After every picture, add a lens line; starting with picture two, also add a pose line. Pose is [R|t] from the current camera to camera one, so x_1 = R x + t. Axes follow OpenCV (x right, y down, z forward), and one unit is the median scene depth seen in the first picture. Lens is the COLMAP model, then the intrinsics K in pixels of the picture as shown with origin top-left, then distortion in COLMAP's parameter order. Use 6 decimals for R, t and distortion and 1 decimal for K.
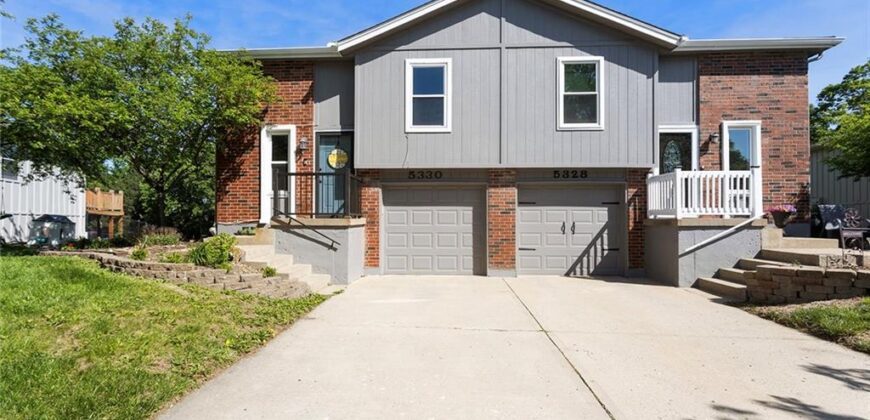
lens RADIAL K [[414.8, 0, 421.9], [0, 414.8, 215.6], [0, 0, 1]] dist [-0.004087, 0.002722]
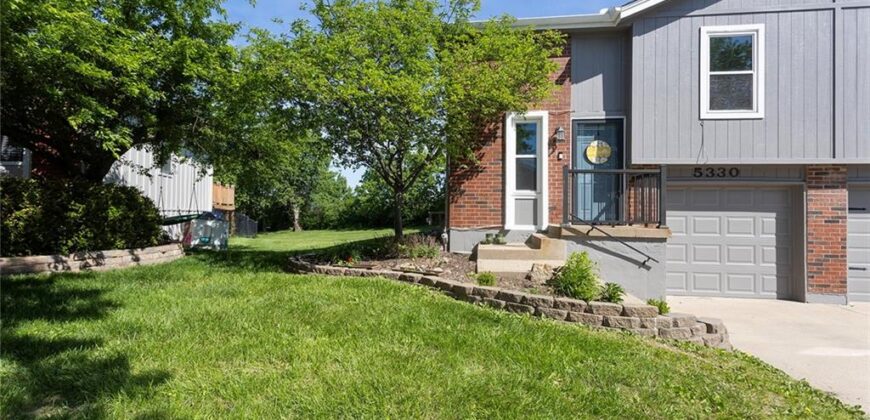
lens RADIAL K [[414.8, 0, 405.6], [0, 414.8, 206.4], [0, 0, 1]] dist [-0.004087, 0.002722]
pose [[0.996319, 0.010548, -0.085067, -0.528201], [-0.010557, 0.999944, 0.000339, -0.026853], [0.085066, 0.000560, 0.996375, 0.158472]]
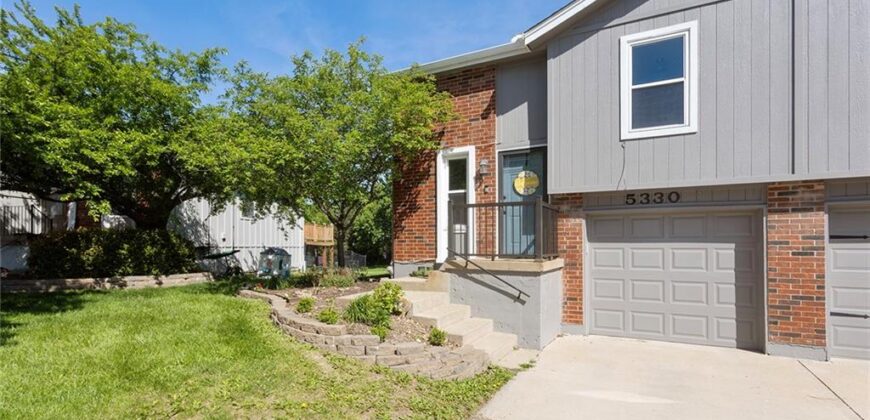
lens RADIAL K [[414.8, 0, 423.9], [0, 414.8, 240.2], [0, 0, 1]] dist [-0.004087, 0.002722]
pose [[0.901027, -0.005525, -0.433729, -0.036860], [0.007375, 0.999969, 0.002582, -0.032128], [0.433701, -0.005525, 0.901040, 0.207608]]
